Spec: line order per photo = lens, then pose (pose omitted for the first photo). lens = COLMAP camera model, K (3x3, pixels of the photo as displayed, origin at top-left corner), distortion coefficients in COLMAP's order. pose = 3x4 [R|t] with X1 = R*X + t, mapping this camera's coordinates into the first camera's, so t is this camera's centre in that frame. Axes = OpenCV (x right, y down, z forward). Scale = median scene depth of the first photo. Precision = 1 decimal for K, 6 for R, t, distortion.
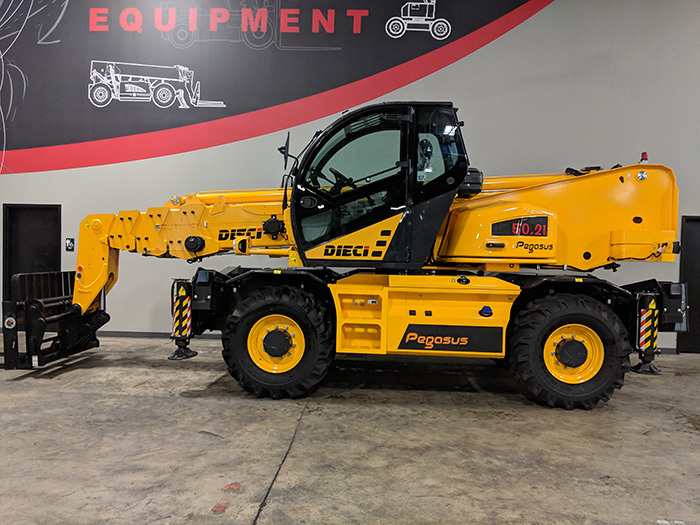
lens RADIAL K [[555.9, 0, 349.9], [0, 555.9, 265.9], [0, 0, 1]] dist [0.021141, -0.043812]
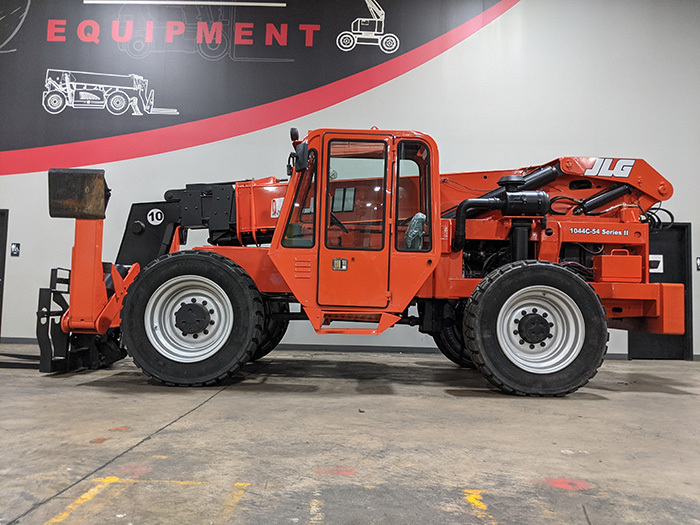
lens RADIAL K [[555.9, 0, 349.5], [0, 555.9, 263.0], [0, 0, 1]] dist [0.021141, -0.043812]
pose [[0.999502, 0.003653, 0.031336, 0.056019], [-0.000597, 0.995284, -0.097007, 0.081260], [-0.031543, 0.096940, 0.994790, 0.008779]]
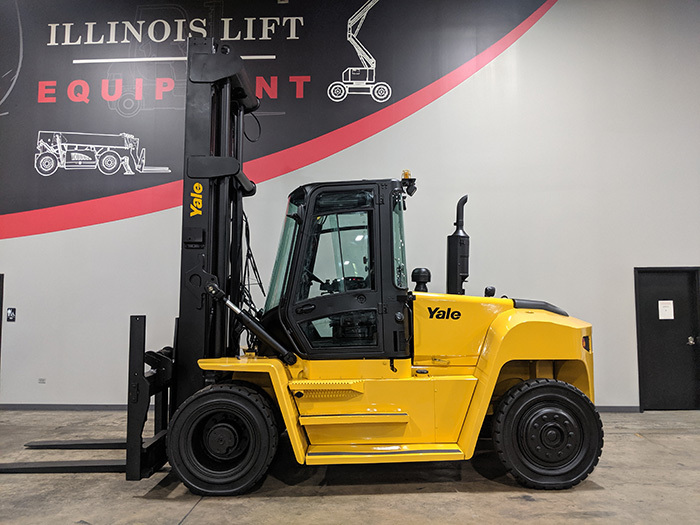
lens RADIAL K [[555.9, 0, 353.4], [0, 555.9, 262.7], [0, 0, 1]] dist [0.021141, -0.043812]
pose [[0.999605, -0.027957, 0.002900, 0.097651], [0.028106, 0.993747, -0.108060, -0.006564], [0.000140, 0.108099, 0.994140, 0.022447]]
